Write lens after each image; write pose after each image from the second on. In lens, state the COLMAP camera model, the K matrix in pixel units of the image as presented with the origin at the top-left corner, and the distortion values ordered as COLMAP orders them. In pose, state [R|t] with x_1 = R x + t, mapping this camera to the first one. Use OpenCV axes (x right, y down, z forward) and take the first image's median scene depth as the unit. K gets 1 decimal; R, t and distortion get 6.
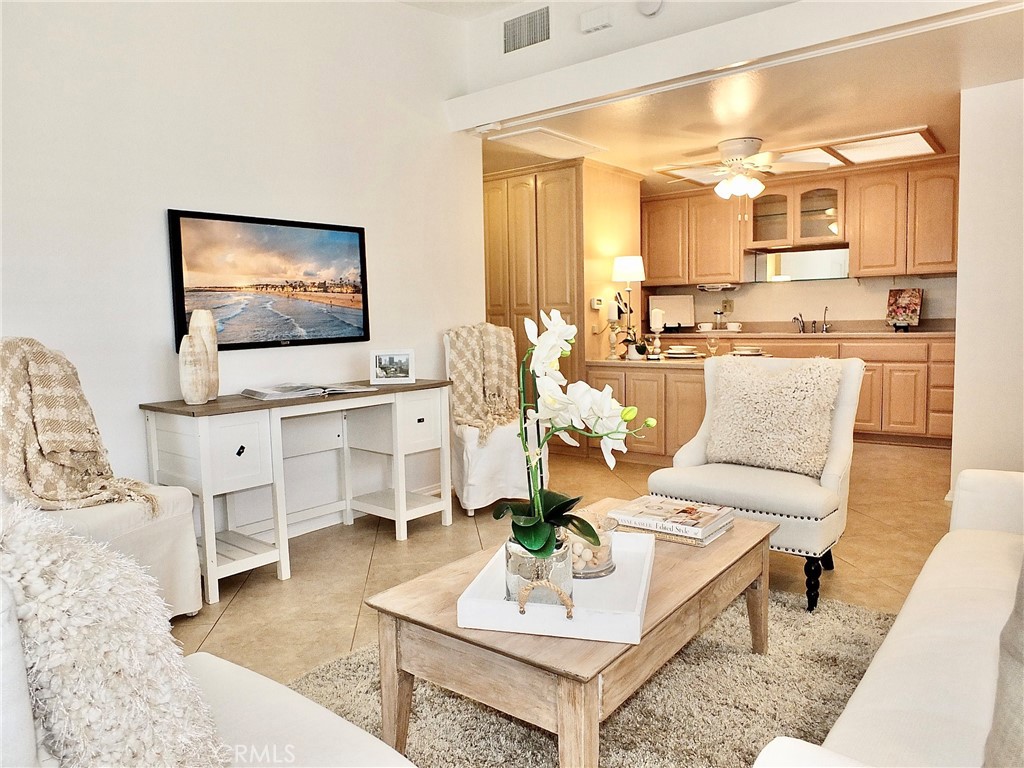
lens RADIAL K [[708.6, 0, 512.0], [0, 708.6, 384.0], [0, 0, 1]] dist [-0.026938, 0.003581]
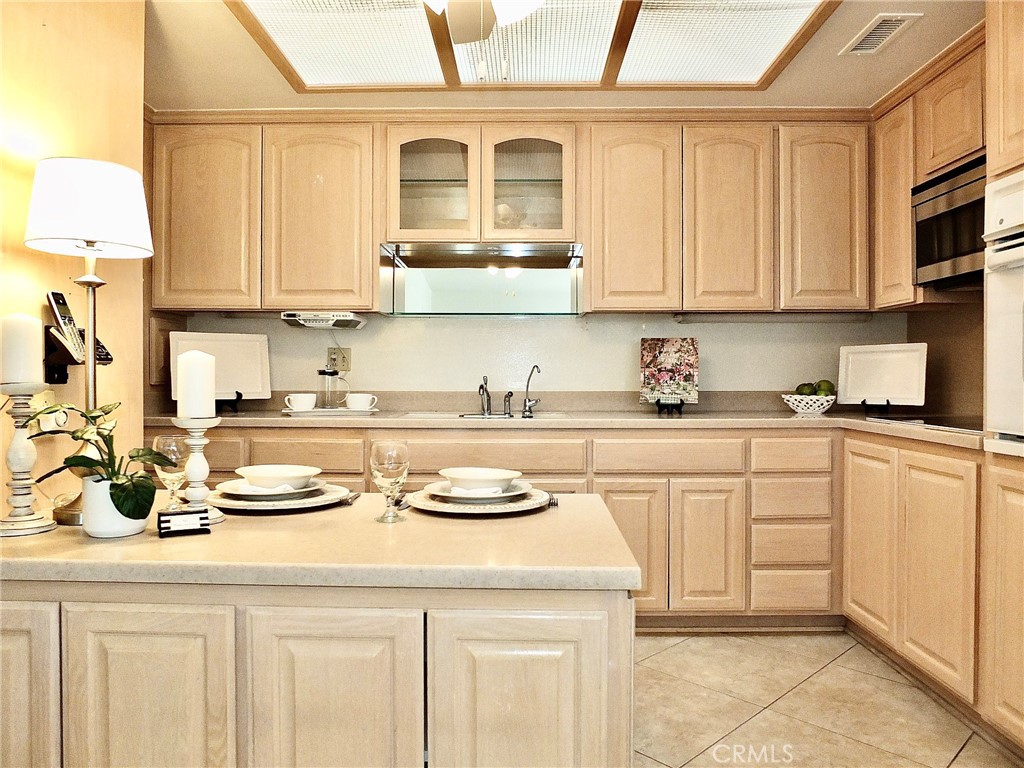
lens RADIAL K [[708.6, 0, 512.0], [0, 708.6, 384.0], [0, 0, 1]] dist [-0.026938, 0.003581]
pose [[0.800375, 0.018023, 0.599228, 0.123725], [0.034623, 0.996490, -0.076217, -0.060456], [-0.598499, 0.081749, 0.796942, 0.633816]]
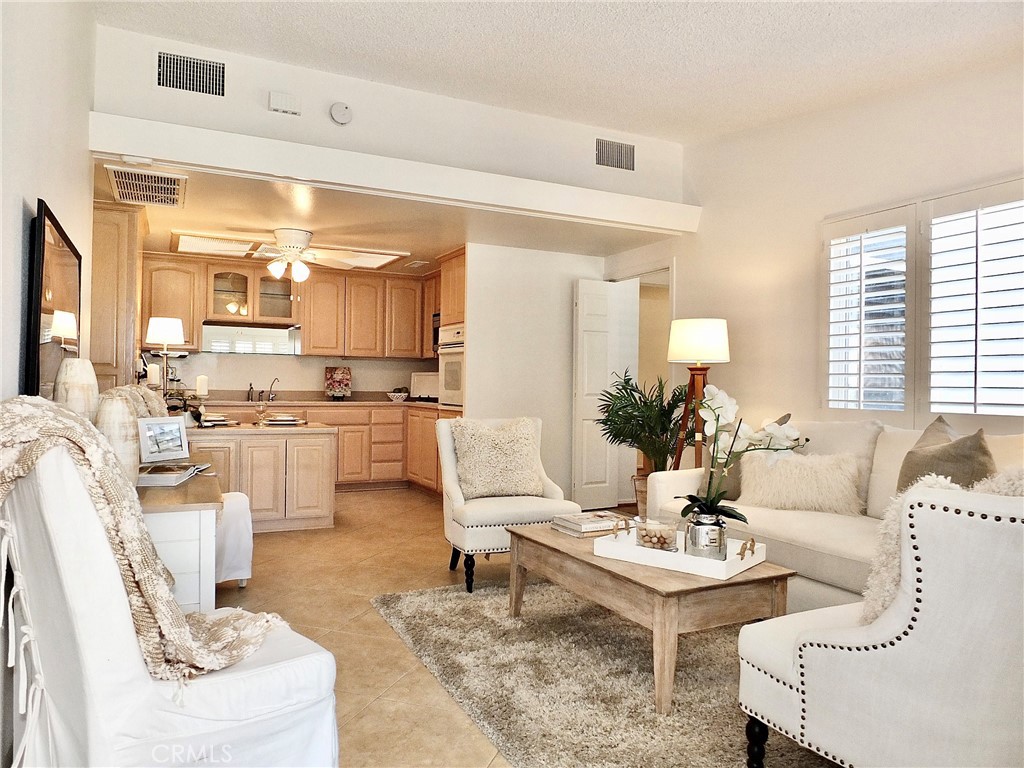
lens RADIAL K [[711.3, 0, 512.0], [0, 711.3, 384.0], [0, 0, 1]] dist [-0.020870, 0.000278]
pose [[0.432491, 0.032880, 0.901039, -0.452010], [0.055924, 0.996433, -0.063204, -0.007614], [-0.899902, 0.077725, 0.429109, 0.179873]]
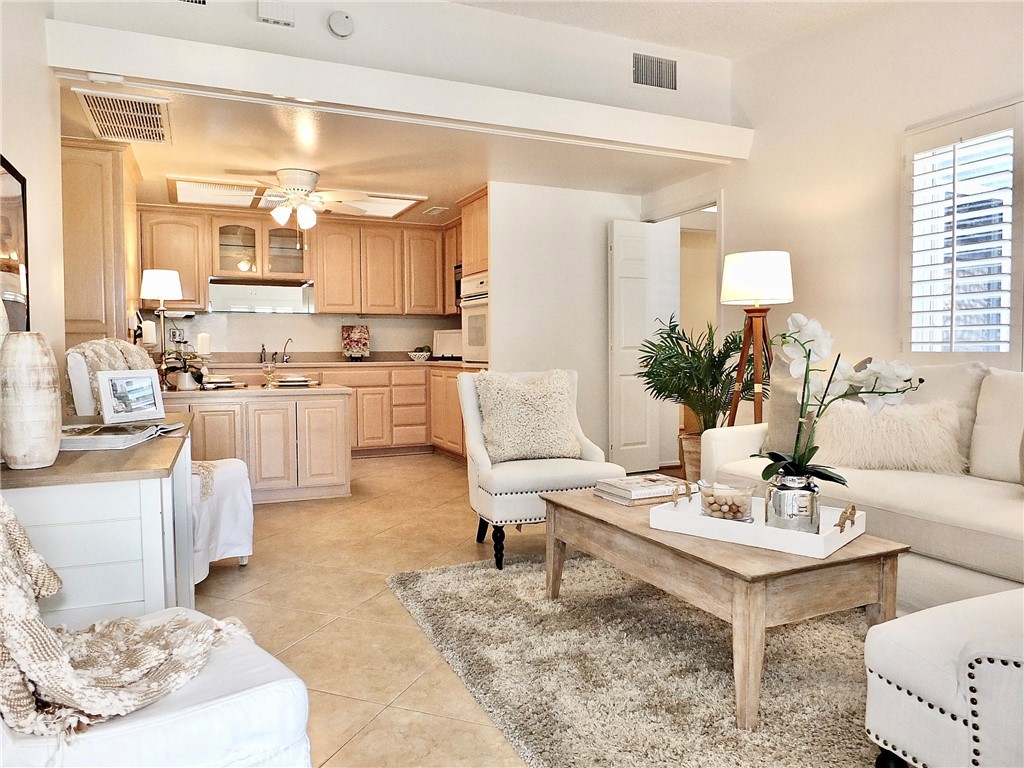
lens RADIAL K [[708.6, 0, 512.0], [0, 708.6, 384.0], [0, 0, 1]] dist [-0.026938, 0.003581]
pose [[0.467093, -0.018380, 0.884017, -0.369554], [0.073630, 0.997120, -0.018173, 0.002988], [-0.881137, 0.073578, 0.467101, 0.224610]]
